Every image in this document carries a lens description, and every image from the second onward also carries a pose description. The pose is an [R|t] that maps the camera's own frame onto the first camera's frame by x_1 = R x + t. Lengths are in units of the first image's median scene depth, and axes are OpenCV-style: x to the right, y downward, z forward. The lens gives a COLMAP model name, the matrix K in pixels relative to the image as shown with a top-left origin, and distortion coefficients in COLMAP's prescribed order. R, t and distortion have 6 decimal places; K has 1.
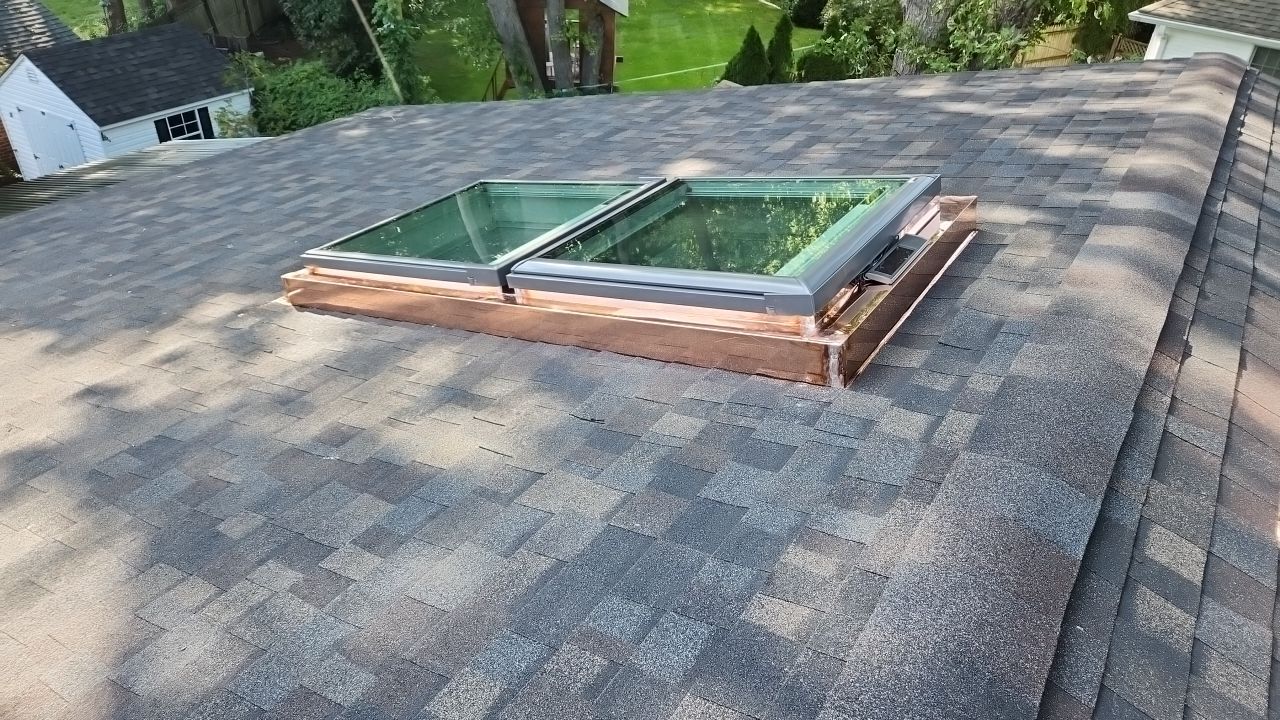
lens RADIAL K [[848.5, 0, 637.2], [0, 848.5, 350.2], [0, 0, 1]] dist [0.074107, -0.061352]
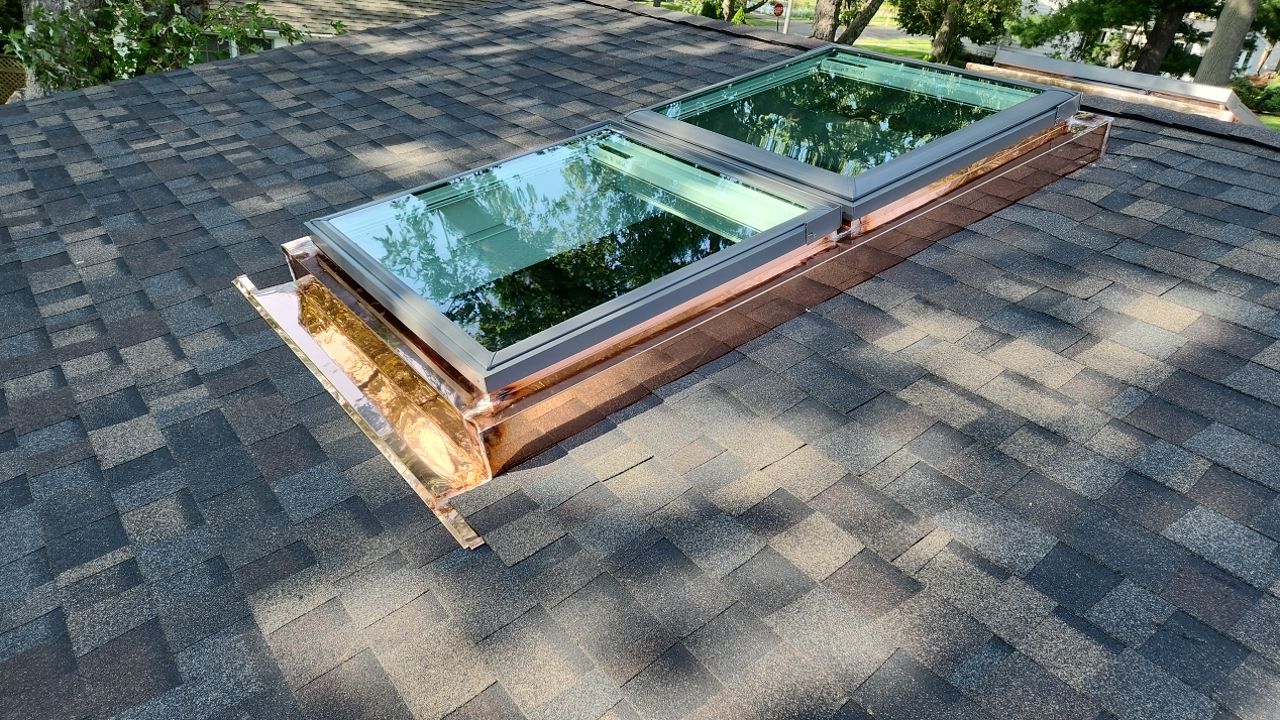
lens RADIAL K [[864.0, 0, 640.0], [0, 864.0, 360.0], [0, 0, 1]] dist [0.082981, -0.071542]
pose [[0.309205, -0.411122, 0.857538, -0.791017], [0.423070, 0.867048, 0.263133, -0.213438], [-0.851706, 0.281436, 0.442029, 0.683136]]
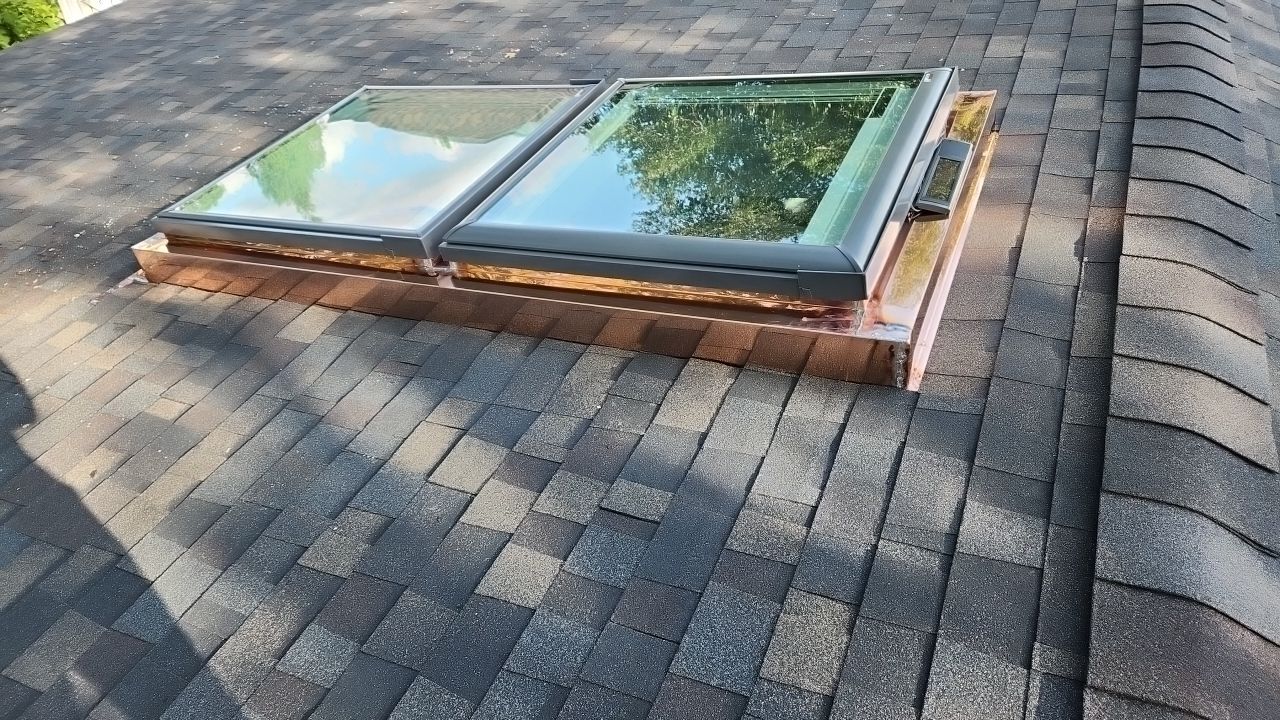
lens RADIAL K [[848.5, 0, 637.2], [0, 848.5, 350.2], [0, 0, 1]] dist [0.074107, -0.061352]
pose [[-0.984753, 0.054468, -0.165212, 0.746574], [-0.146518, 0.252272, 0.956500, -0.453606], [0.093777, 0.966122, -0.240445, 0.770163]]
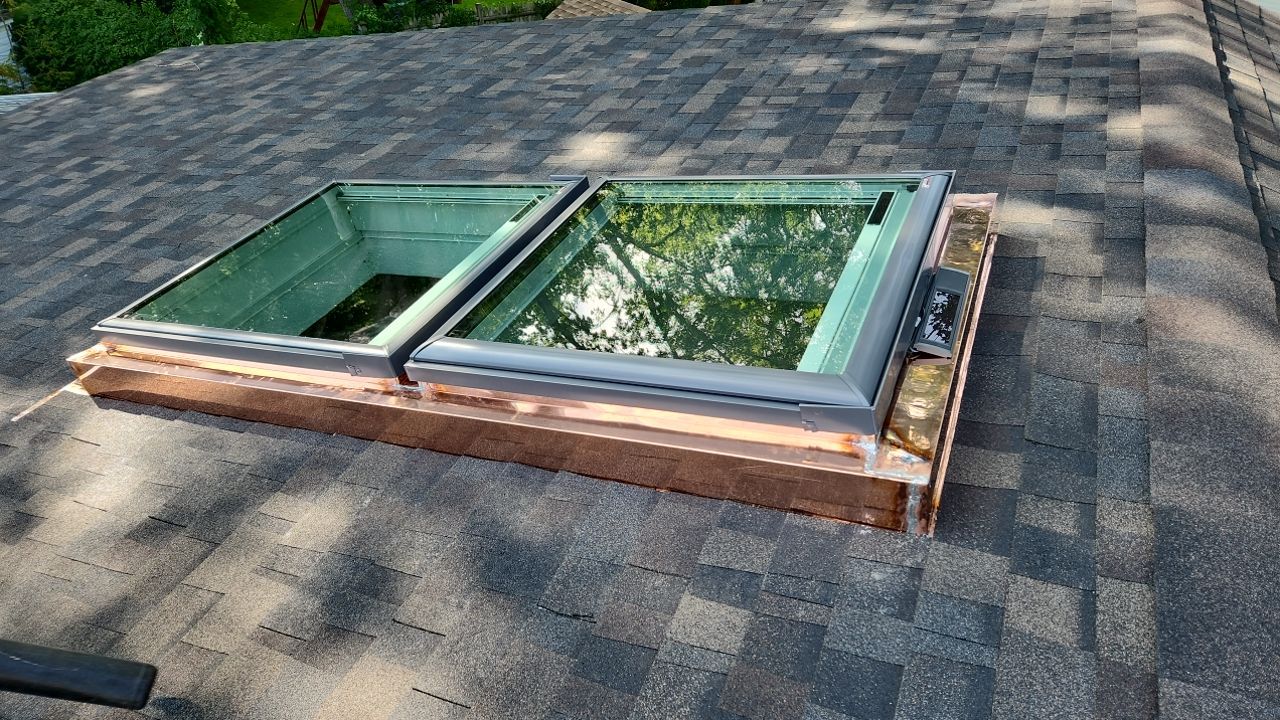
lens RADIAL K [[848.5, 0, 637.2], [0, 848.5, 350.2], [0, 0, 1]] dist [0.074107, -0.061352]
pose [[0.982817, -0.109937, 0.148273, -0.053728], [0.092767, 0.988654, 0.118139, -0.135086], [-0.159579, -0.102354, 0.981865, 0.216685]]
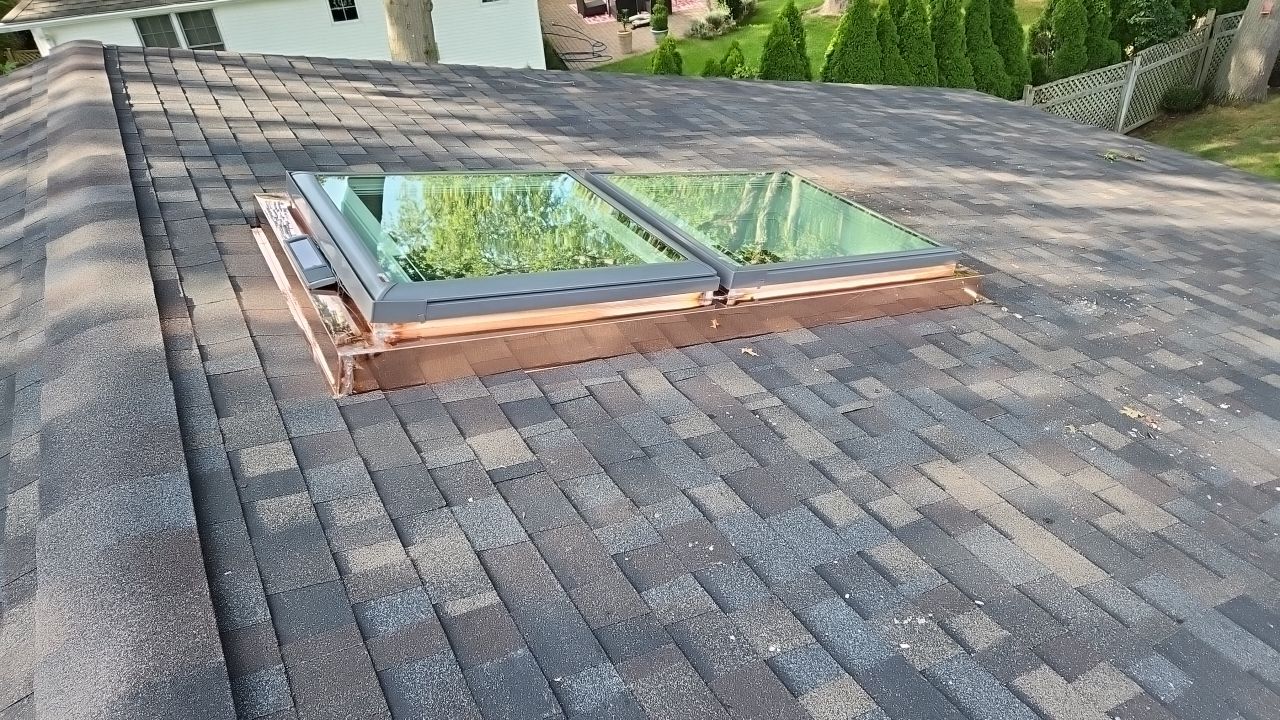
lens RADIAL K [[848.5, 0, 637.2], [0, 848.5, 350.2], [0, 0, 1]] dist [0.074107, -0.061352]
pose [[0.437642, -0.566586, 0.698176, 0.055009], [0.559902, 0.779293, 0.281447, 0.034053], [-0.703547, 0.267737, 0.658284, -0.058624]]
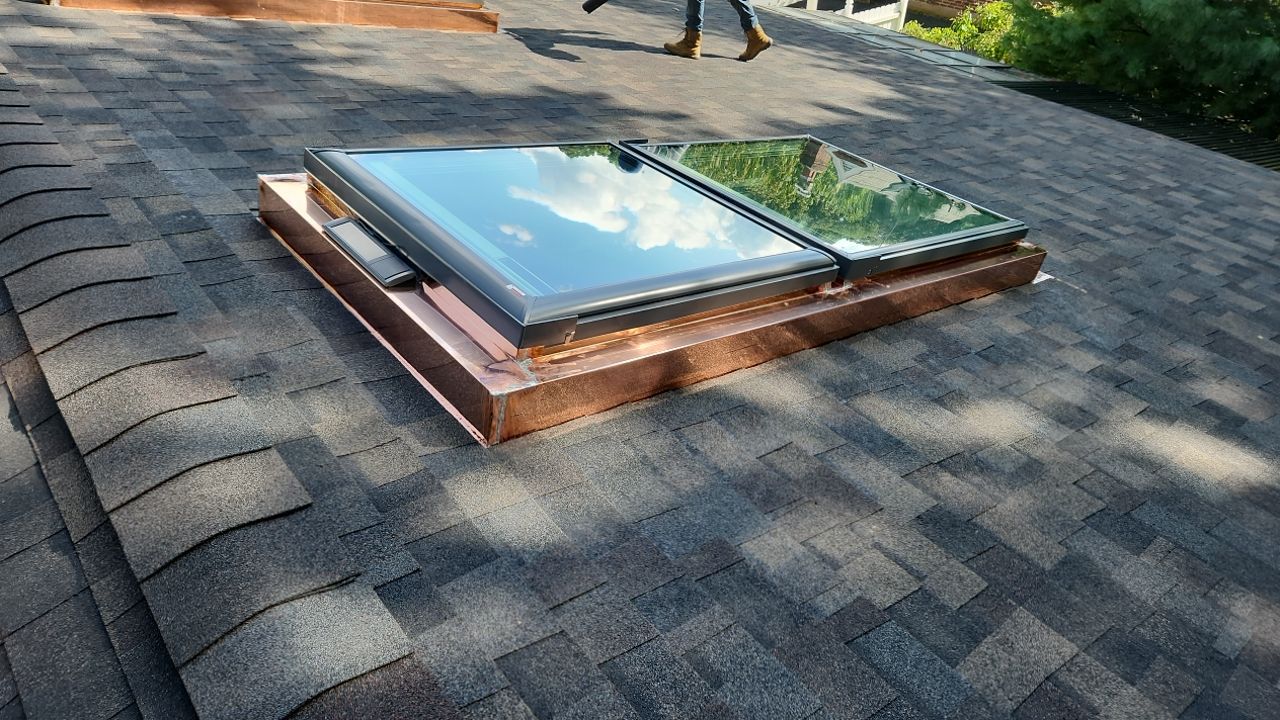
lens RADIAL K [[848.5, 0, 637.2], [0, 848.5, 350.2], [0, 0, 1]] dist [0.074107, -0.061352]
pose [[-0.278559, 0.561579, -0.779124, 0.625629], [-0.535540, 0.582584, 0.611387, -0.466865], [0.797247, 0.587559, 0.138464, 0.779781]]
